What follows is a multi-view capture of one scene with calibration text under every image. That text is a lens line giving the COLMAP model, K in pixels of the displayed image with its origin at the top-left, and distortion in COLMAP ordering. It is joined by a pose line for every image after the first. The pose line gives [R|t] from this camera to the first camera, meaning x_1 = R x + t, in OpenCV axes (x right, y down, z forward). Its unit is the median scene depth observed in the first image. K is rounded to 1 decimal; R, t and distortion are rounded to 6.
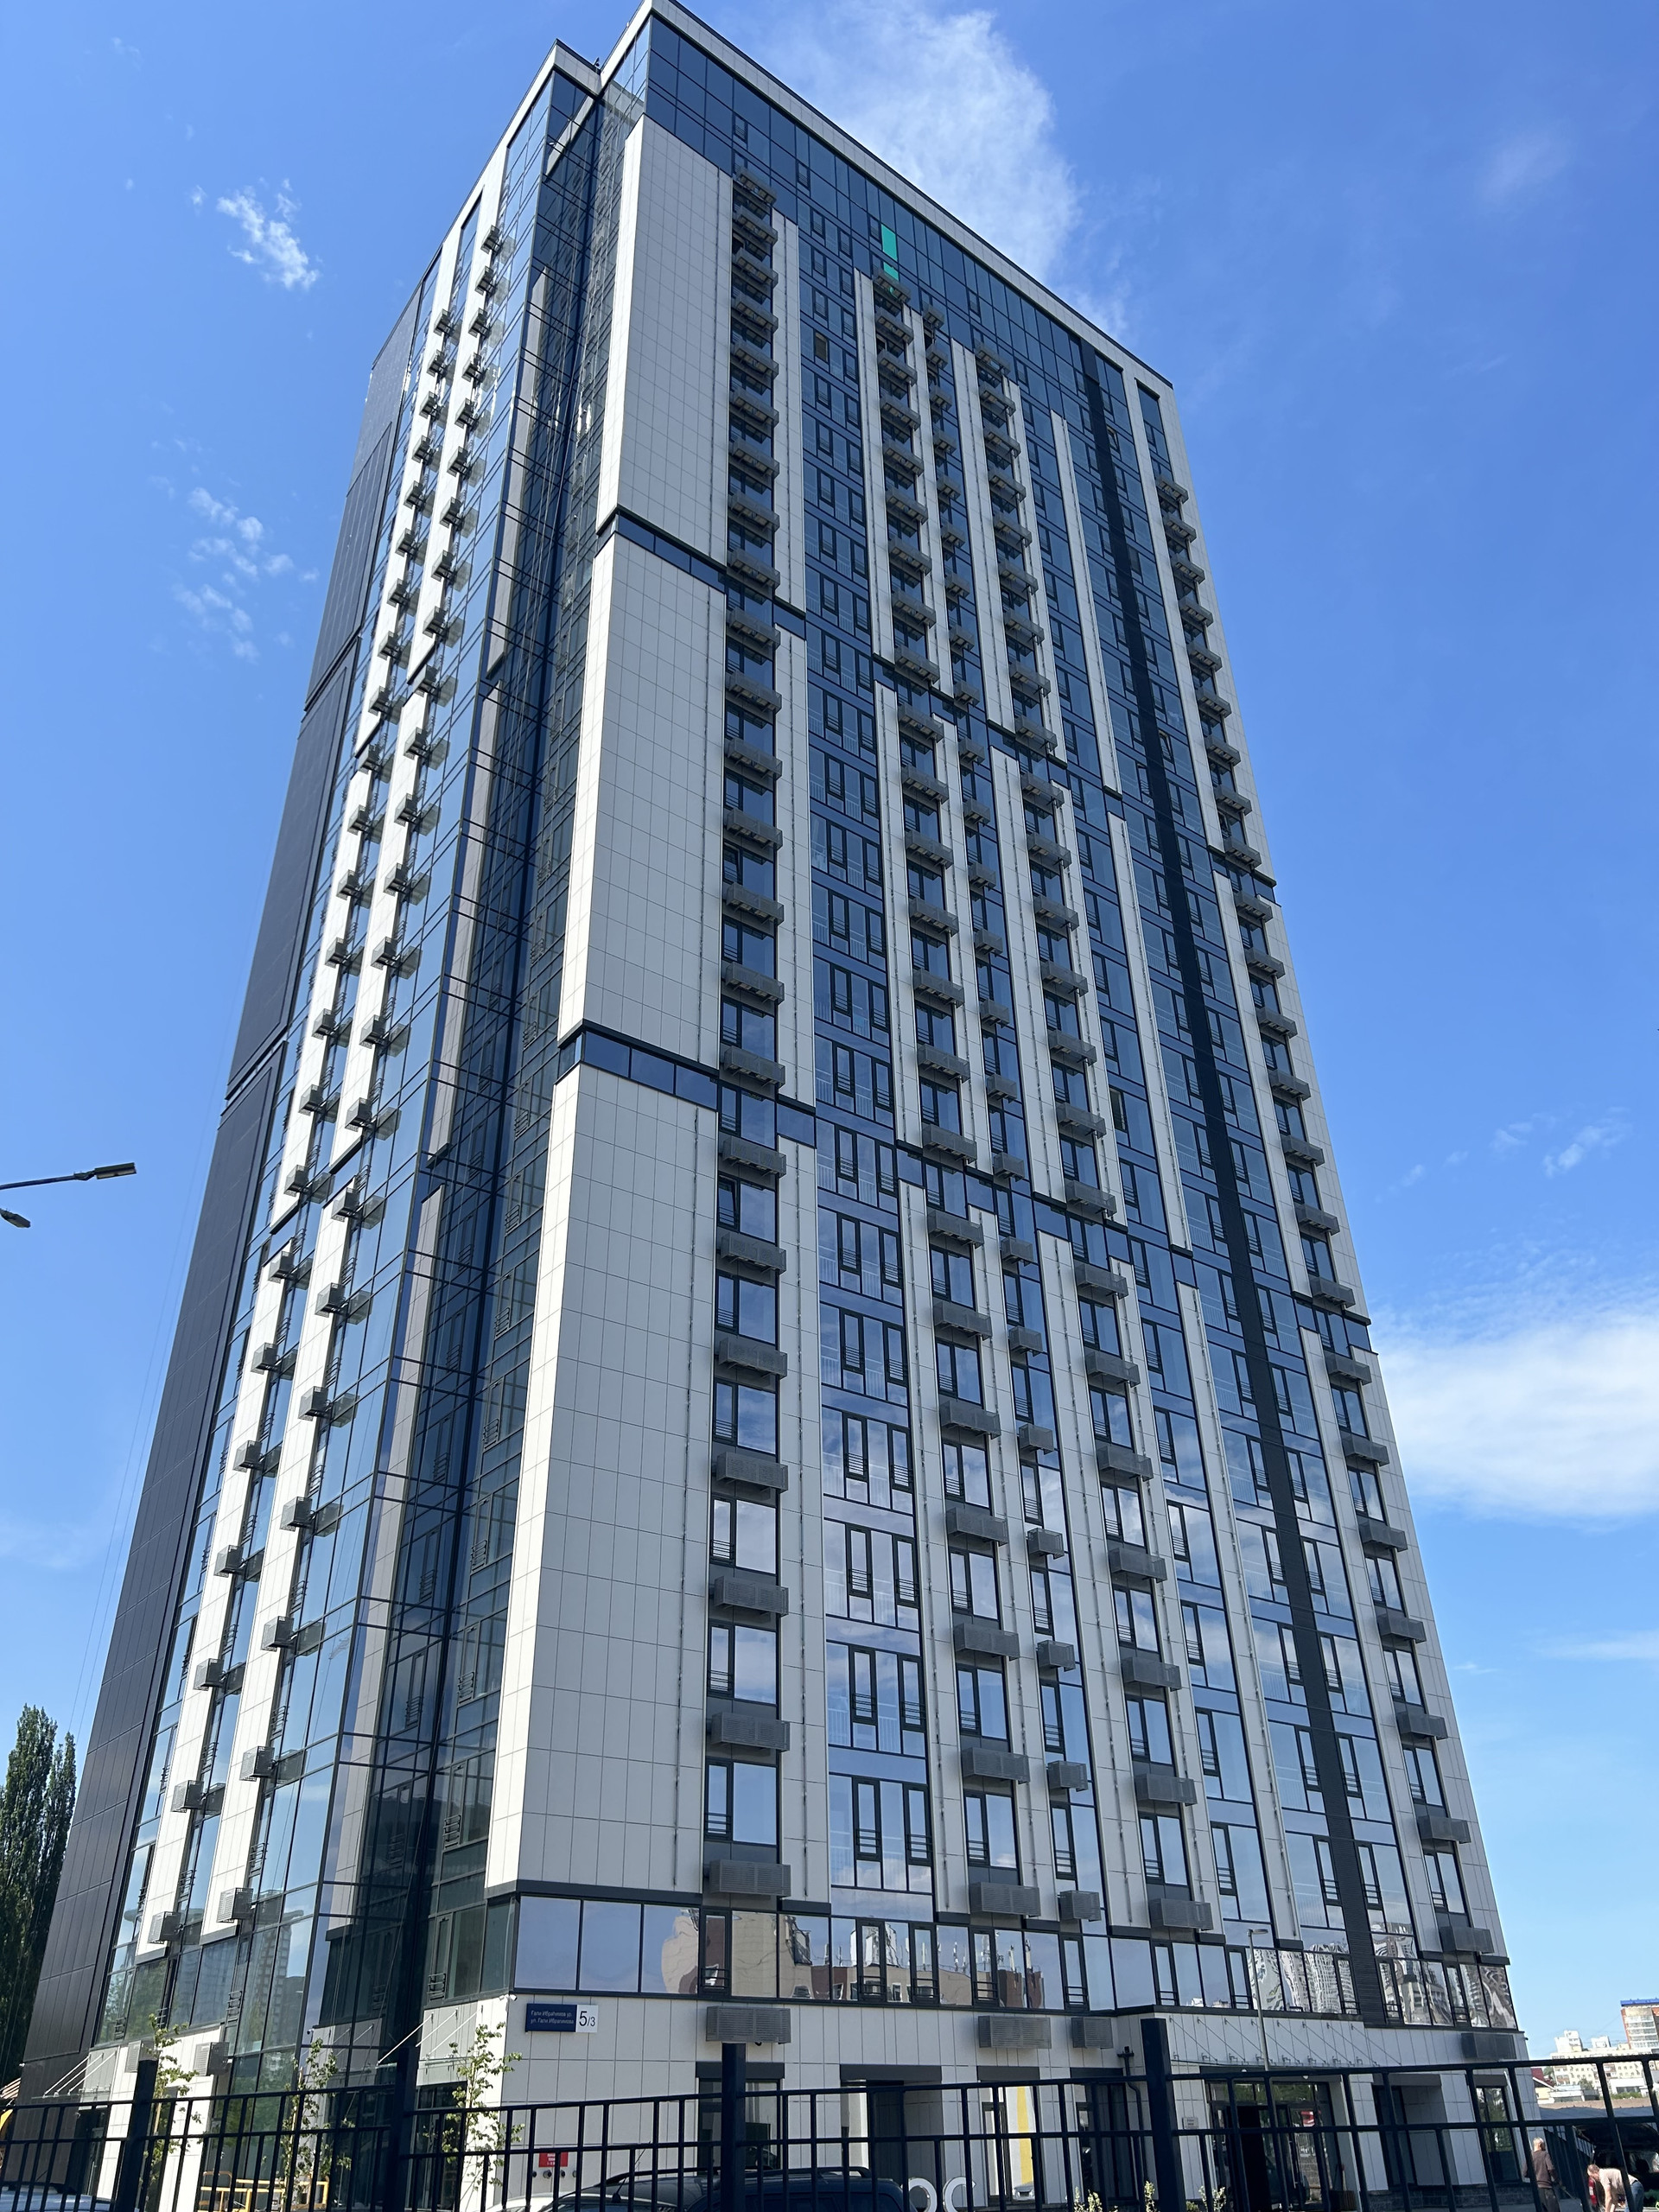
lens RADIAL K [[1665.7, 0, 829.5], [0, 1665.7, 1106.0], [0, 0, 1]] dist [-0.011141, -0.007317]
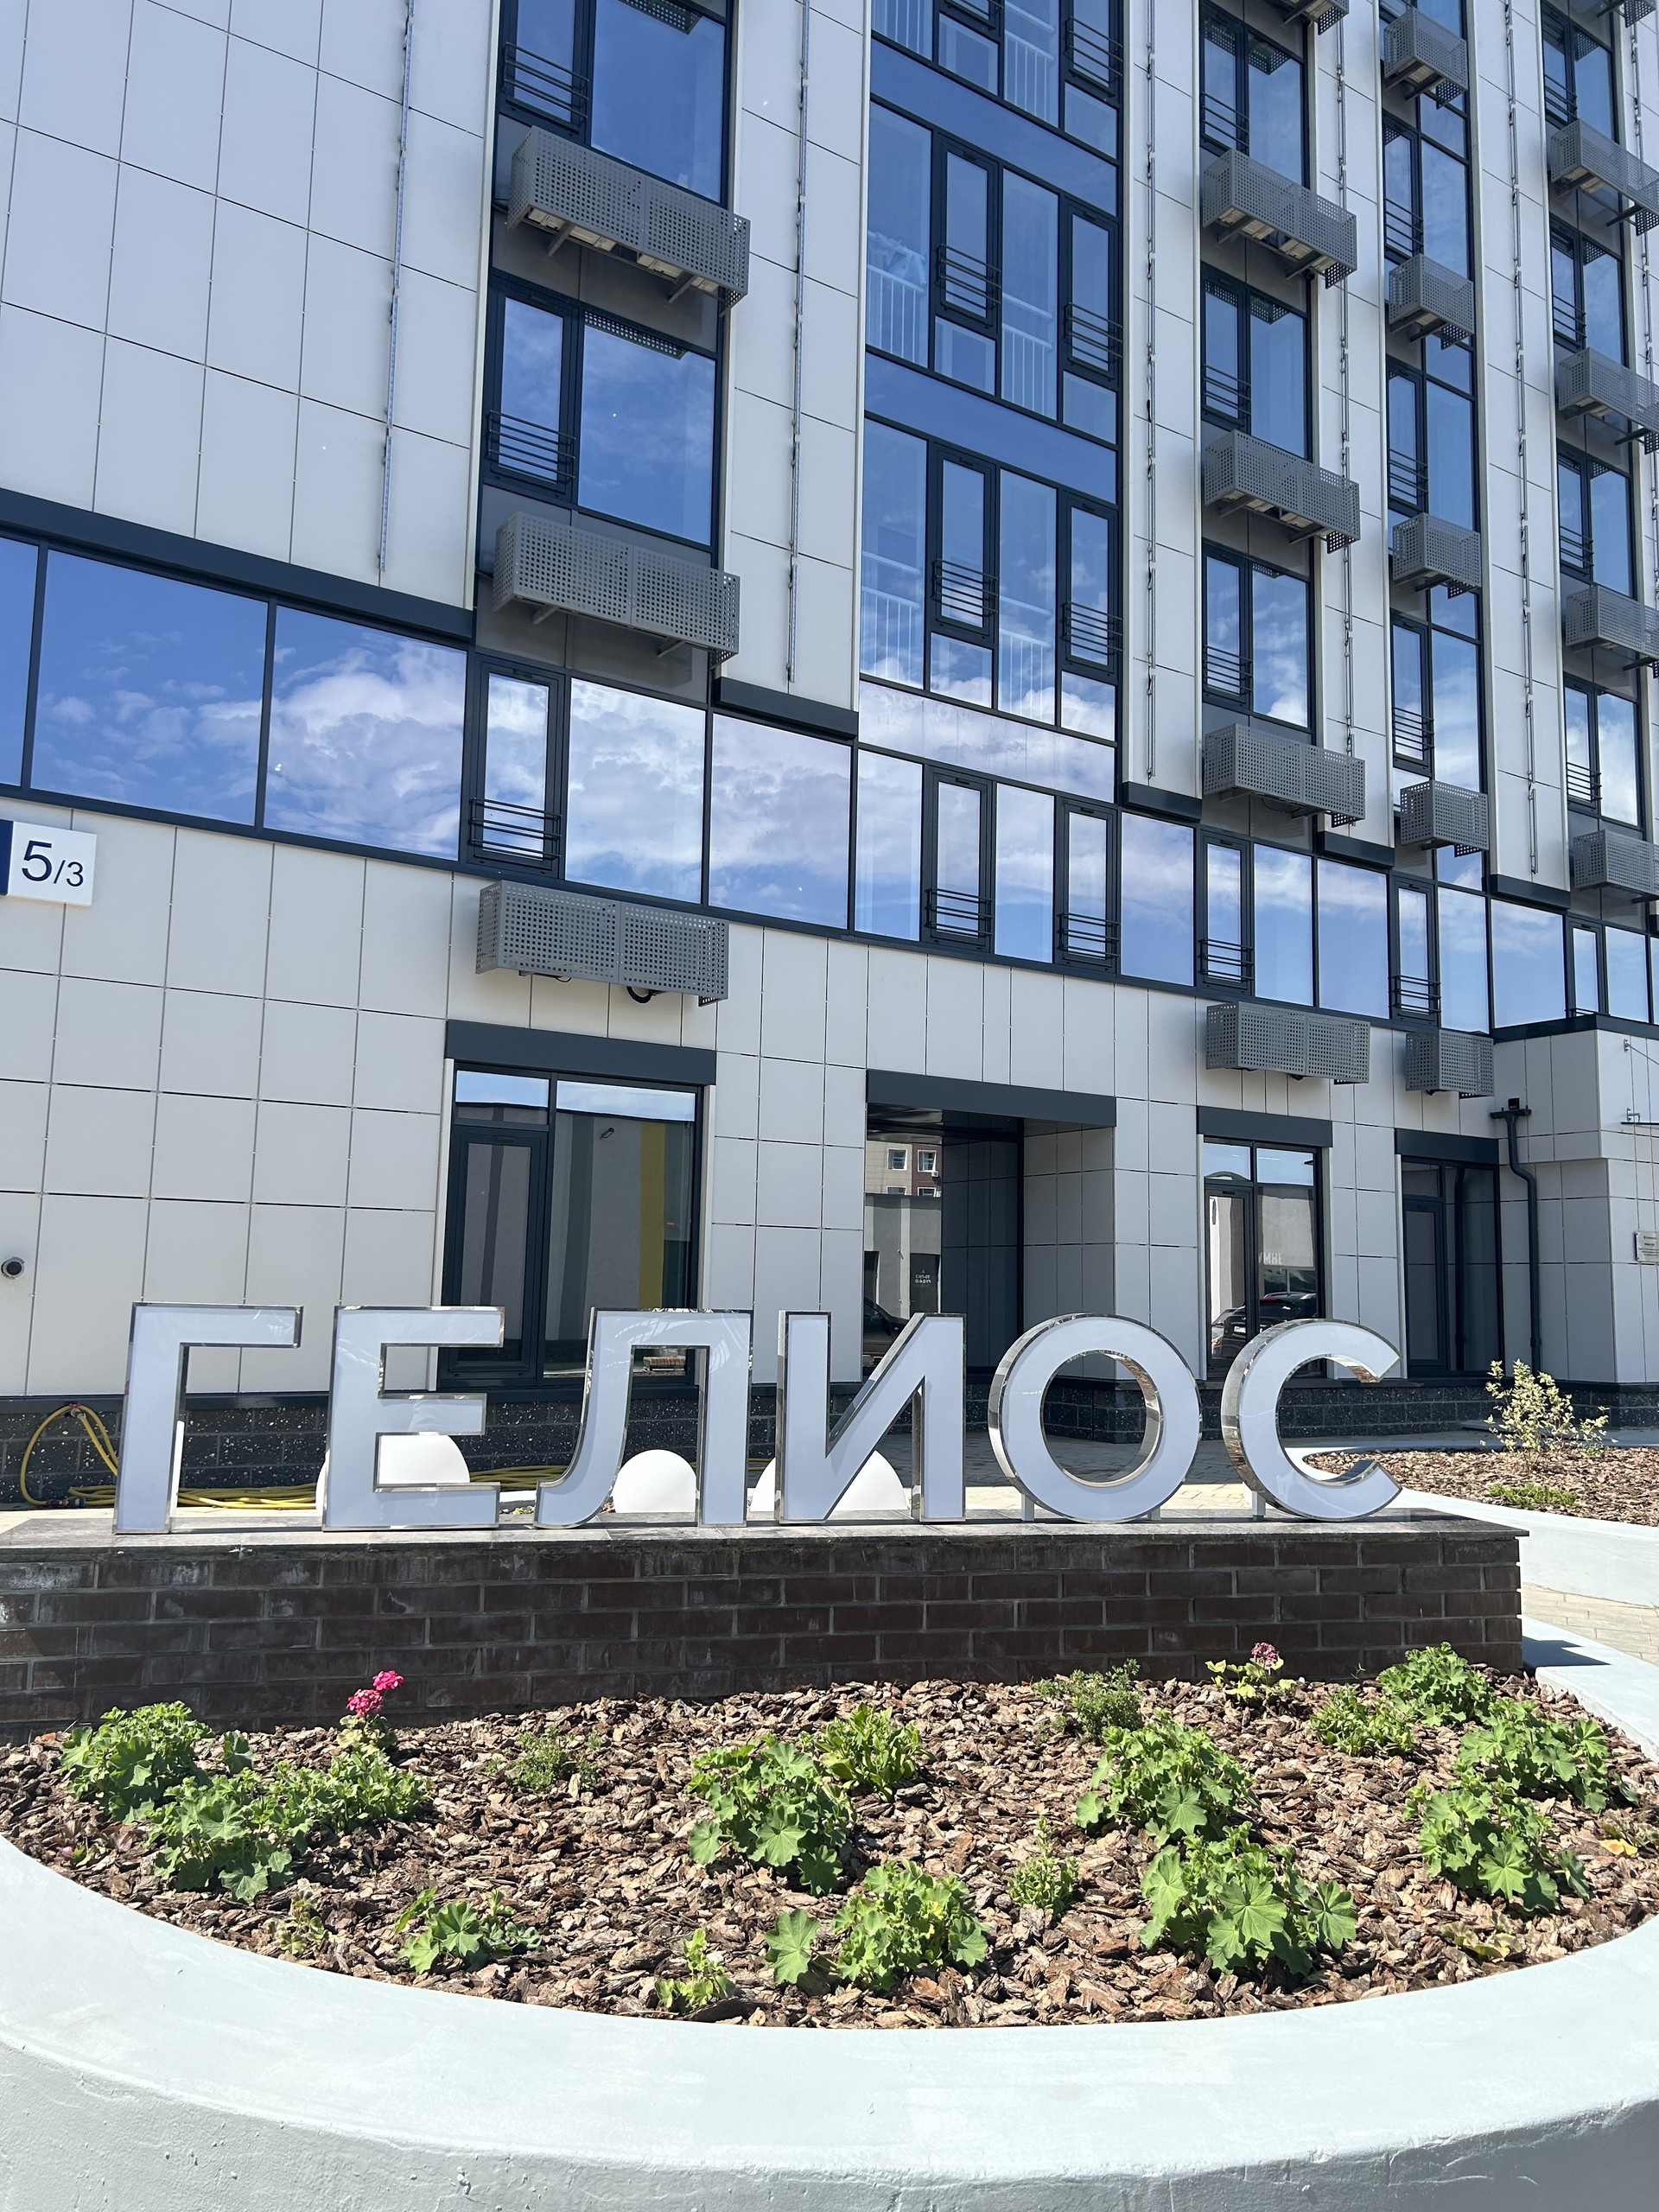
lens RADIAL K [[1665.7, 0, 829.5], [0, 1665.7, 1106.0], [0, 0, 1]] dist [-0.011141, -0.007317]
pose [[0.994141, 0.033084, -0.102904, 0.036008], [0.015499, 0.898542, 0.438613, 0.370090], [0.106975, -0.437638, 0.892765, 0.573475]]
